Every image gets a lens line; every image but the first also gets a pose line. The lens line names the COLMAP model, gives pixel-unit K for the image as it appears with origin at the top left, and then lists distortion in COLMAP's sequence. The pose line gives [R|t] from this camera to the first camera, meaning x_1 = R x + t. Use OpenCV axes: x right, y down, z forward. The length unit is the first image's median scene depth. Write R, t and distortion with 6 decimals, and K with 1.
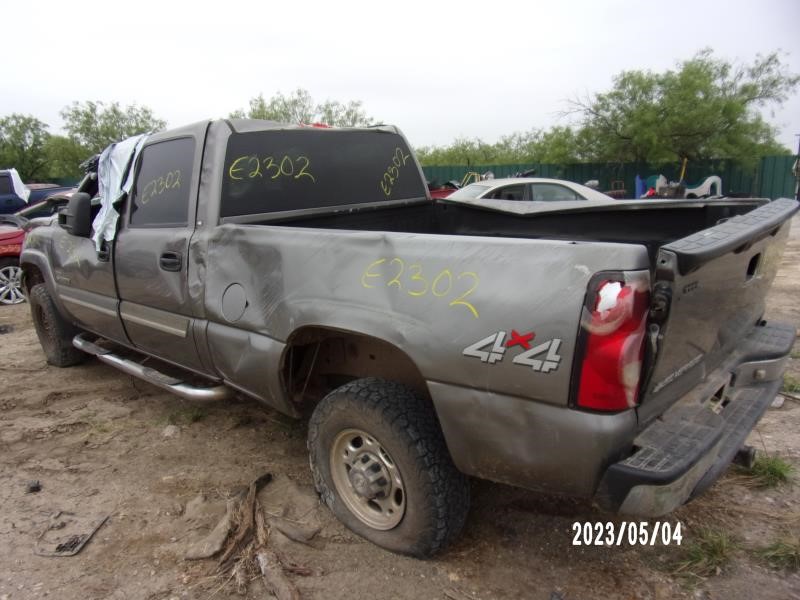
lens RADIAL K [[576.7, 0, 381.7], [0, 576.7, 302.7], [0, 0, 1]] dist [-0.010473, -0.005180]
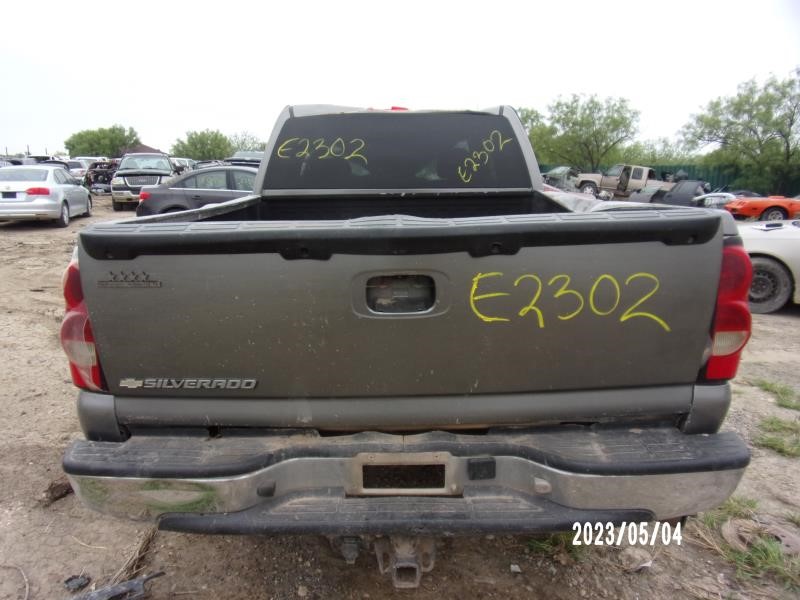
lens RADIAL K [[576.7, 0, 381.7], [0, 576.7, 302.7], [0, 0, 1]] dist [-0.010473, -0.005180]
pose [[0.698036, 0.197804, -0.688200, 0.500787], [-0.187349, 0.978061, 0.091089, -0.050447], [0.691120, 0.065350, 0.719780, 0.227115]]
